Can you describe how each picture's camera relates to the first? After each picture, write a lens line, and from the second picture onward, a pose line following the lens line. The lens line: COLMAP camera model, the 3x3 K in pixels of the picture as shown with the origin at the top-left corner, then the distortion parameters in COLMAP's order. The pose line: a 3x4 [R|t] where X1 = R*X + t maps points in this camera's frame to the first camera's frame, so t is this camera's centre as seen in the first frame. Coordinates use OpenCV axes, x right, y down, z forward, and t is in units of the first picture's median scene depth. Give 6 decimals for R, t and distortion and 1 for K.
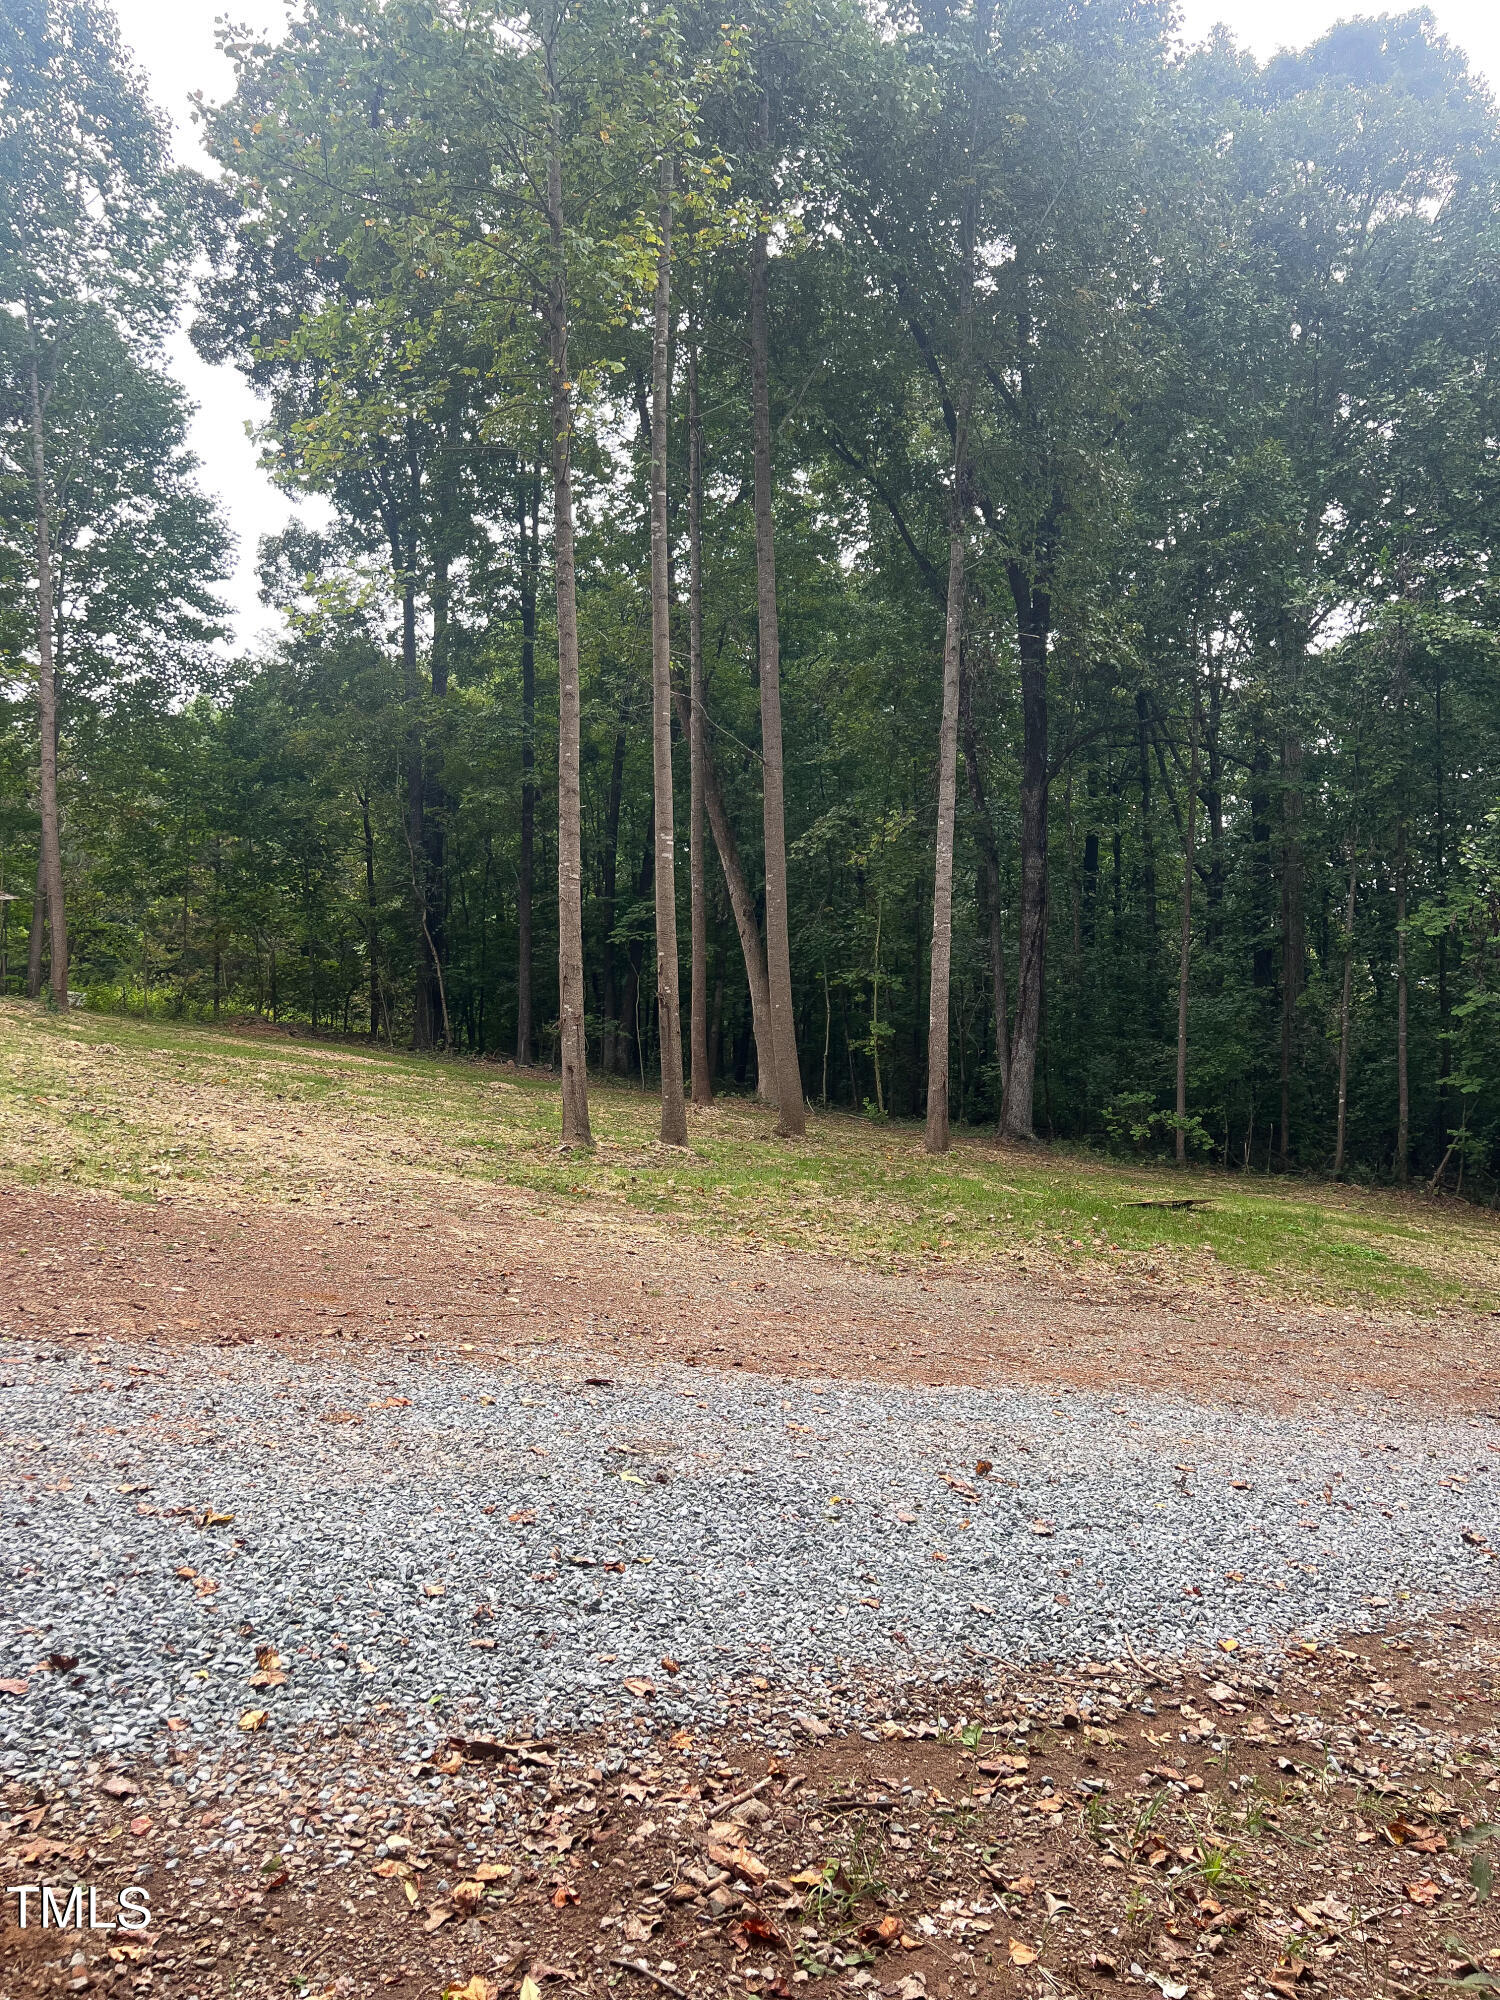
lens RADIAL K [[1469.5, 0, 745.5], [0, 1469.5, 989.0], [0, 0, 1]] dist [0.099599, -0.140811]
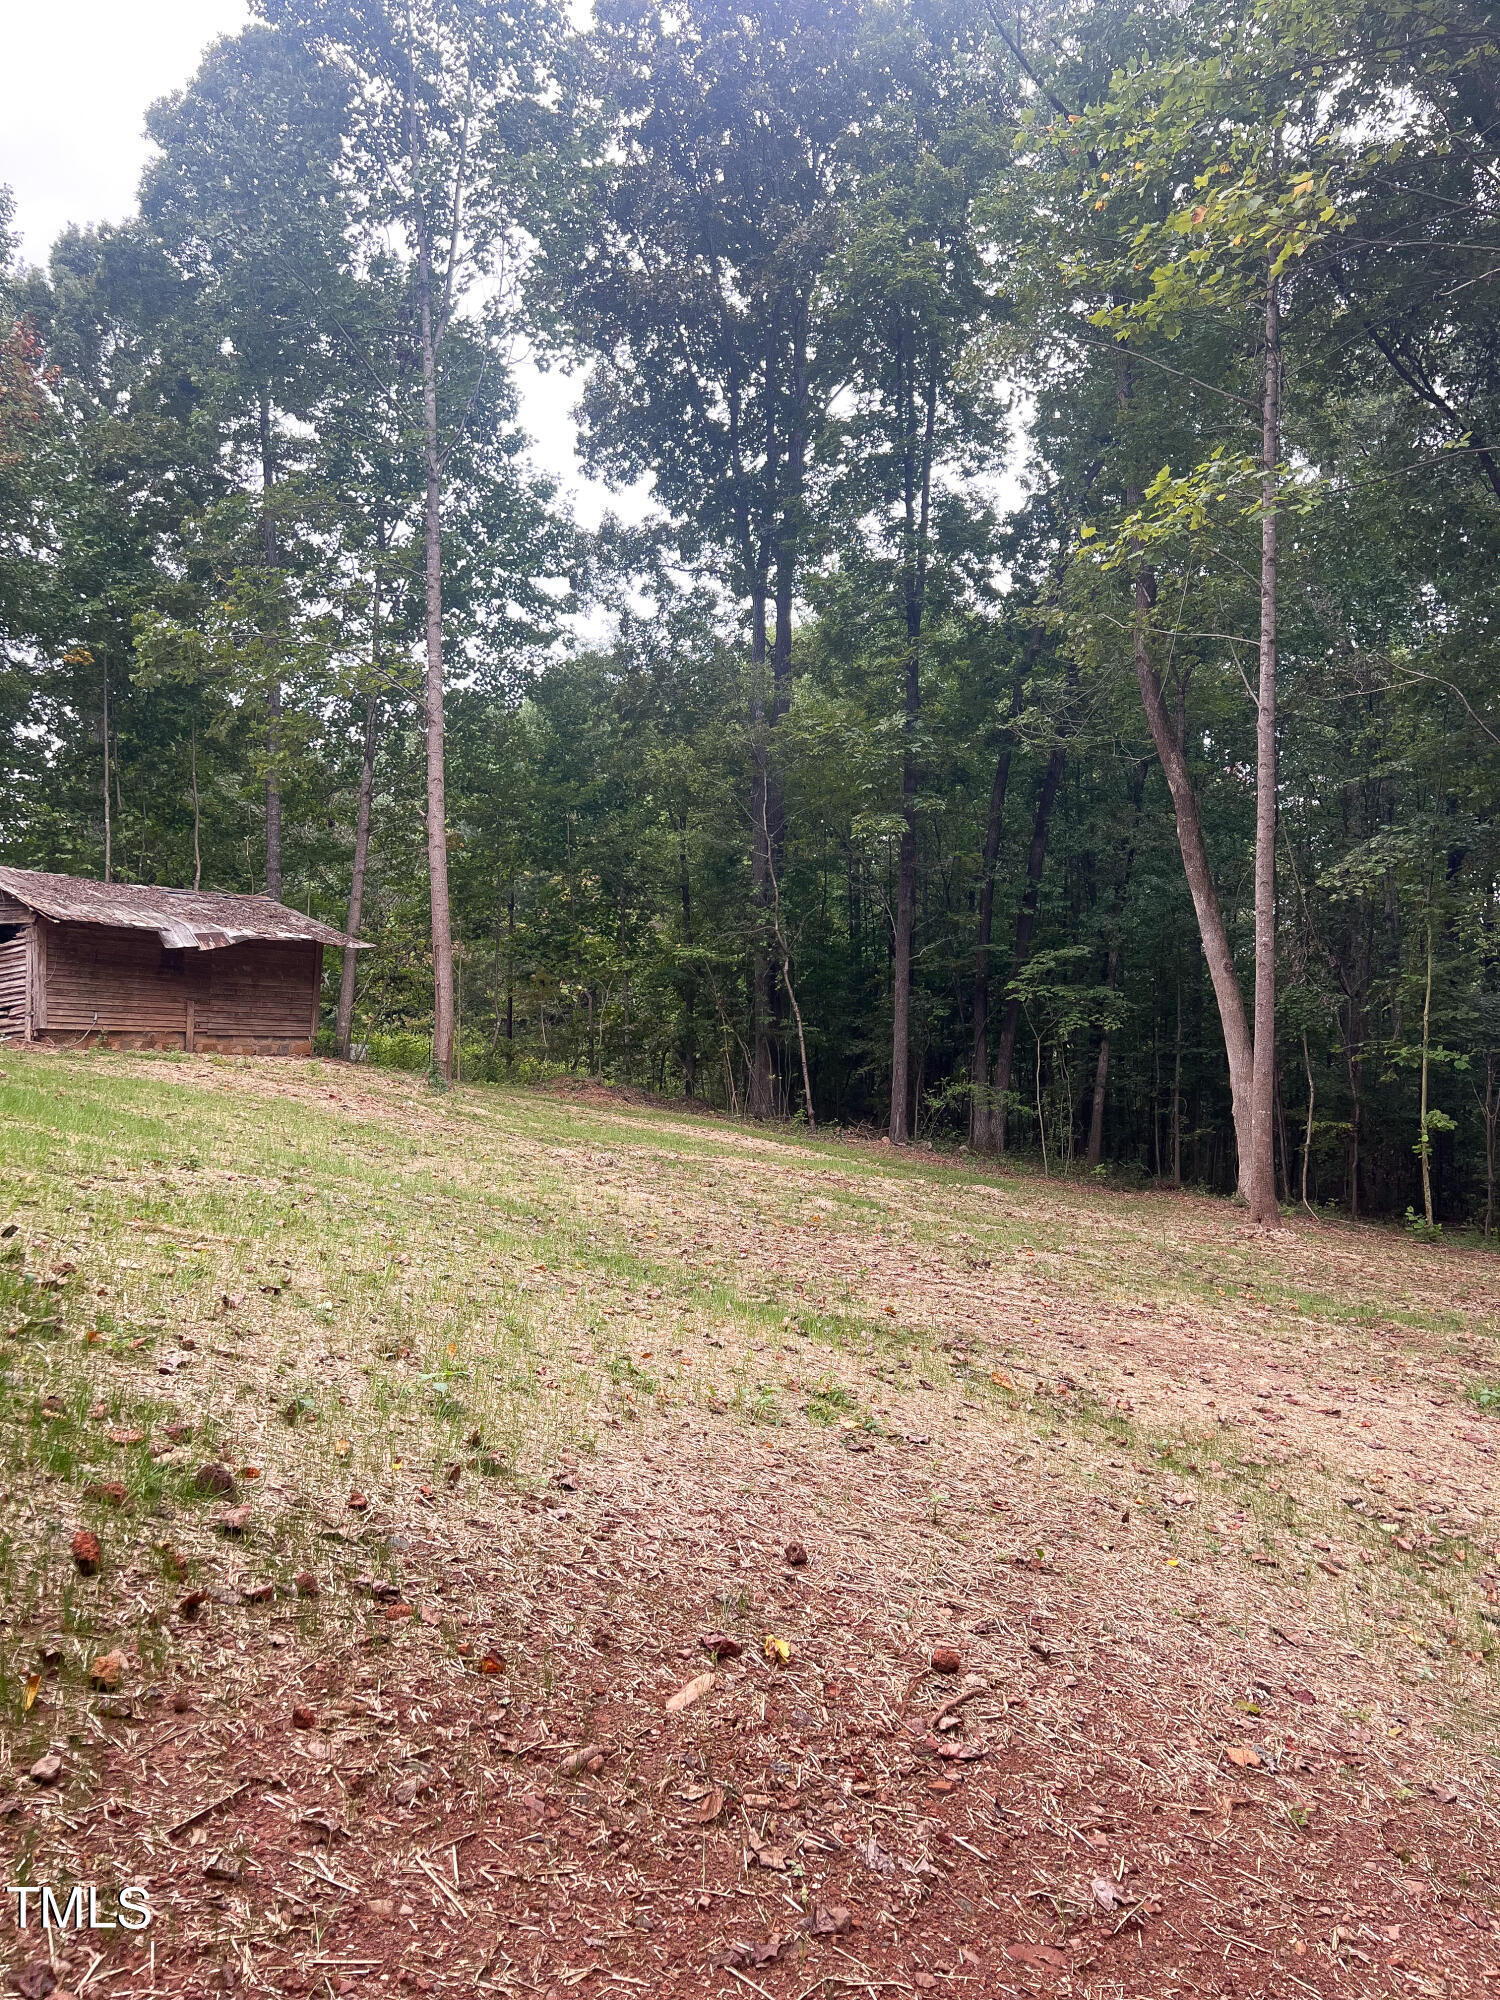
lens RADIAL K [[1469.5, 0, 745.5], [0, 1469.5, 989.0], [0, 0, 1]] dist [0.099599, -0.140811]
pose [[0.997538, 0.009104, -0.069528, -0.177365], [-0.010985, 0.999583, -0.026716, -0.013491], [0.069256, 0.027414, 0.997222, 0.155897]]
